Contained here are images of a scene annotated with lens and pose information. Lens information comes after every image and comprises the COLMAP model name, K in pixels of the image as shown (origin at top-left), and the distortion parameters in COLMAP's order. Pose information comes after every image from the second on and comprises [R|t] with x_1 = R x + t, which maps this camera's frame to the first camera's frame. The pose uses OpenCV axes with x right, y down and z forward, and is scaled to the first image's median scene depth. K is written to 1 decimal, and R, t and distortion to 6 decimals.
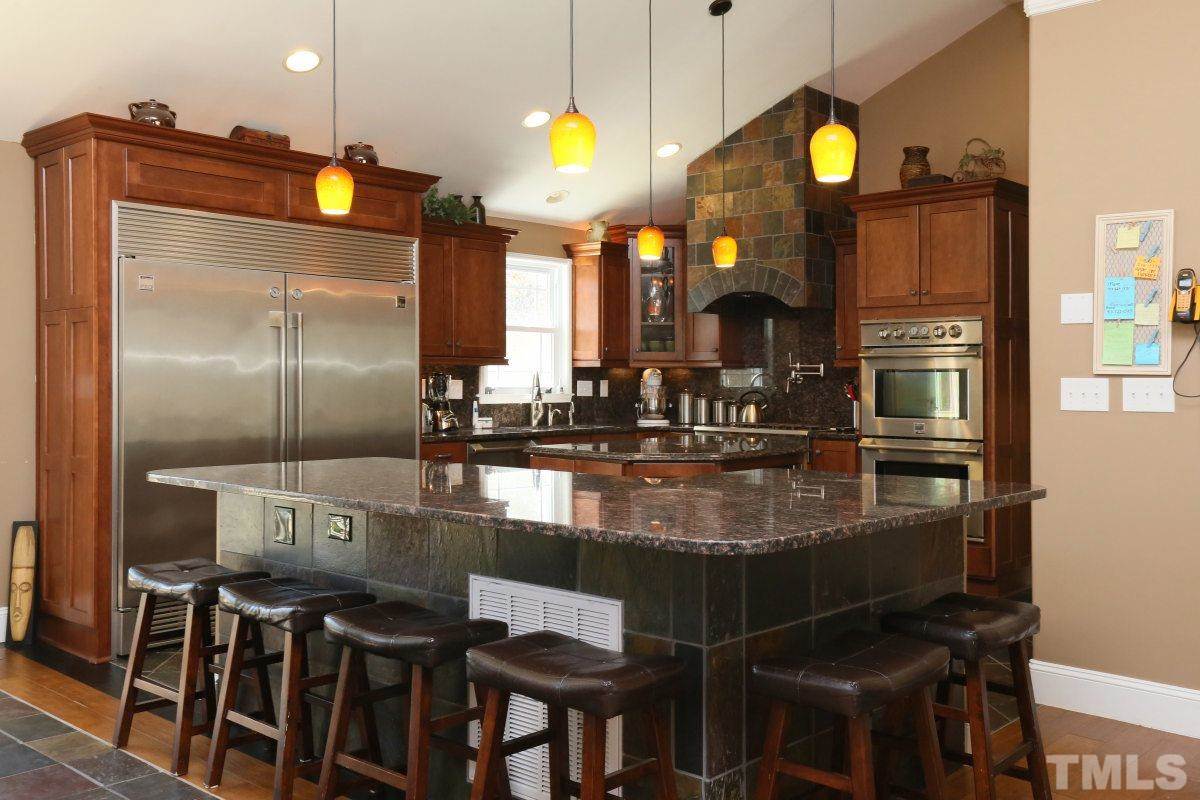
lens RADIAL K [[1120.3, 0, 643.5], [0, 1120.3, 374.2], [0, 0, 1]] dist [0.006645, 0.010246]
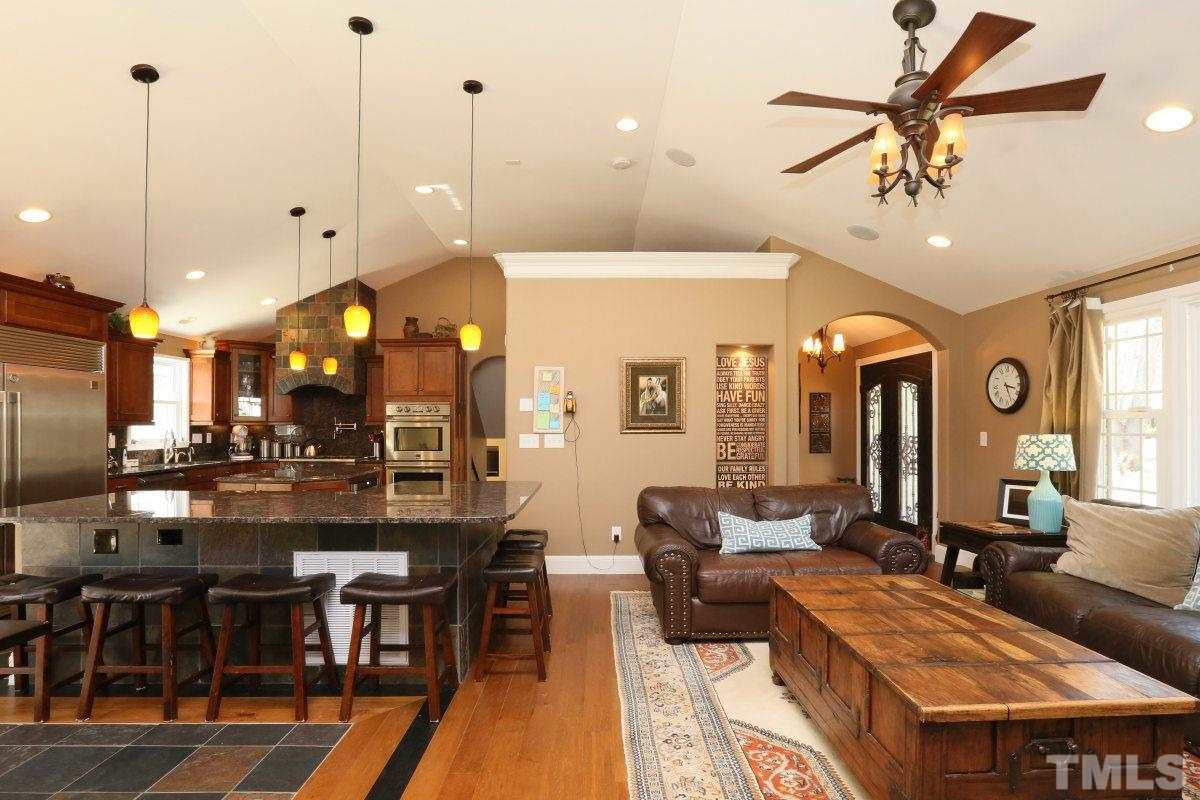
lens RADIAL K [[568.9, 0, 625.1], [0, 568.9, 420.7], [0, 0, 1]] dist [-0.052204, 0.017987]
pose [[0.727926, 0.000867, 0.685655, -0.170981], [-0.001043, 0.999999, -0.000157, -0.015149], [-0.685655, -0.000601, 0.727926, -0.010879]]
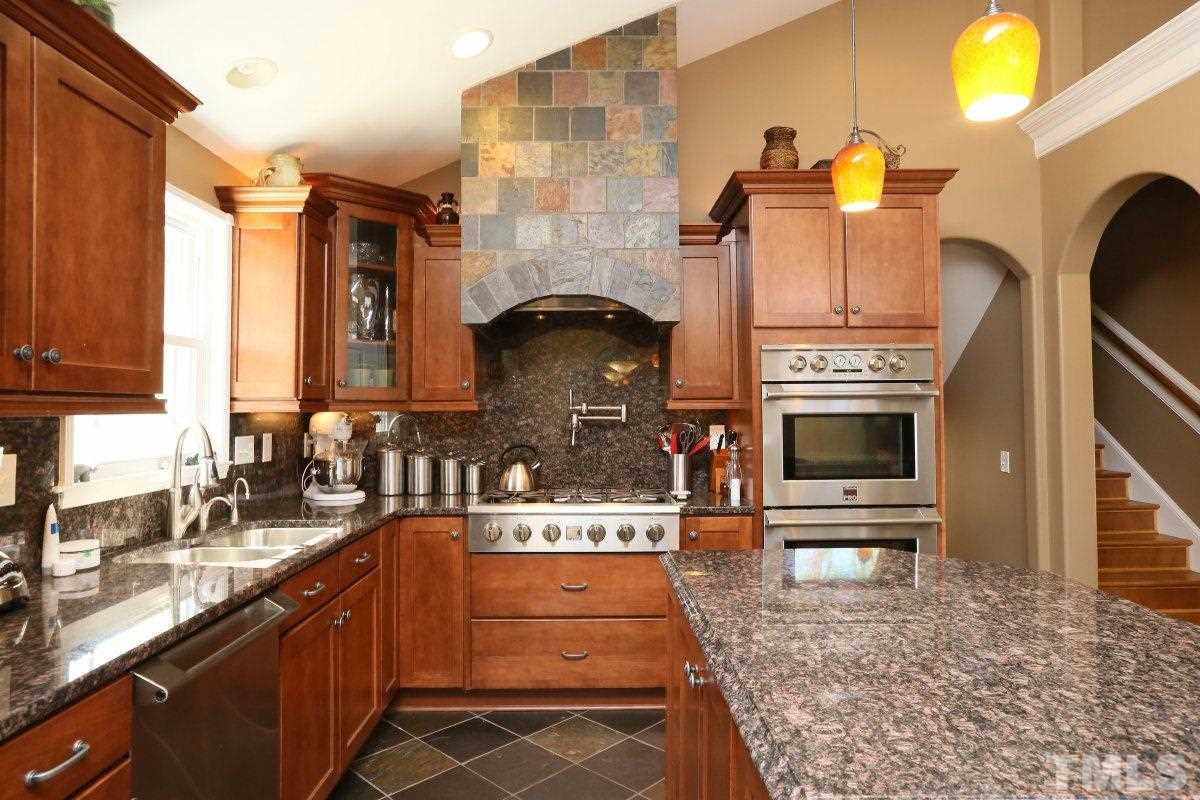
lens RADIAL K [[700.6, 0, 600.9], [0, 700.6, 376.9], [0, 0, 1]] dist [-0.074420, 0.028300]
pose [[0.747580, 0.019775, 0.663878, -0.166145], [0.005628, 0.999332, -0.036106, -0.011678], [-0.664148, 0.030729, 0.746969, 0.699322]]
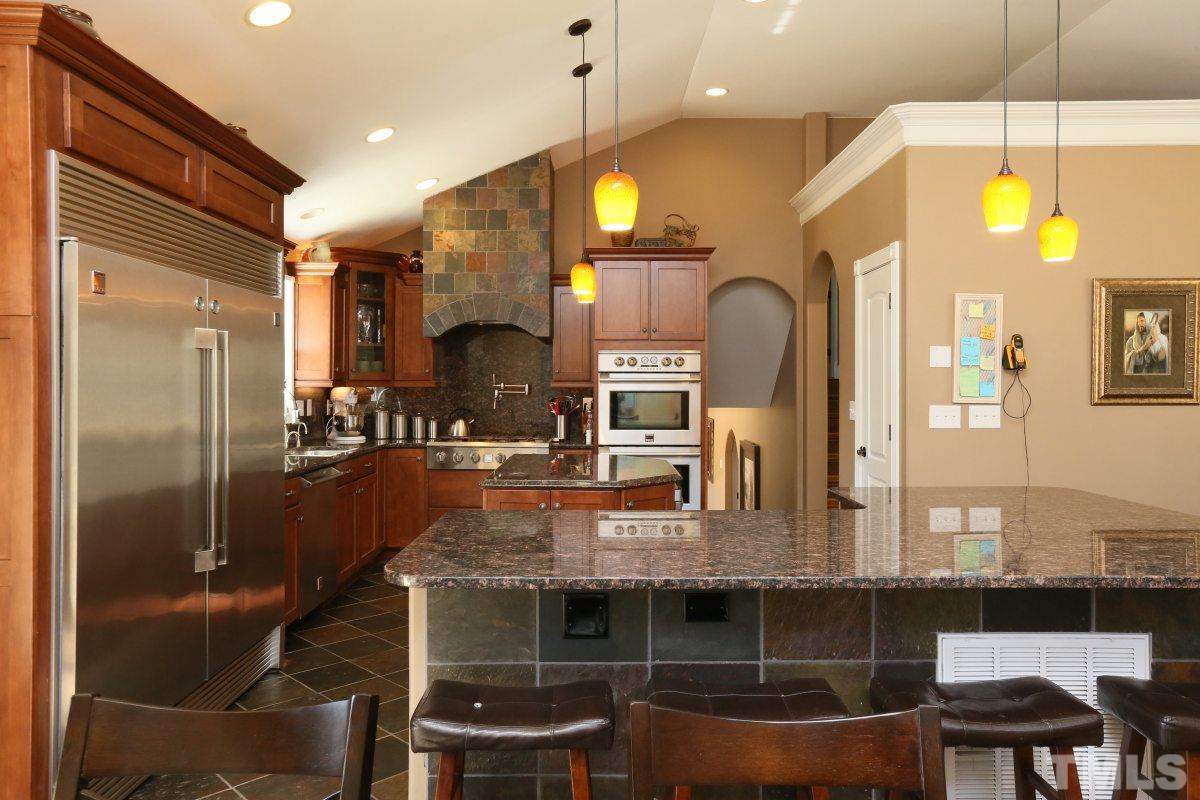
lens RADIAL K [[840.6, 0, 626.0], [0, 840.6, 384.7], [0, 0, 1]] dist [-0.084099, 0.131699]
pose [[0.743309, -0.002832, 0.668943, -0.371658], [-0.005135, 0.999937, 0.009940, -0.018981], [-0.668929, -0.010823, 0.743248, 0.288297]]
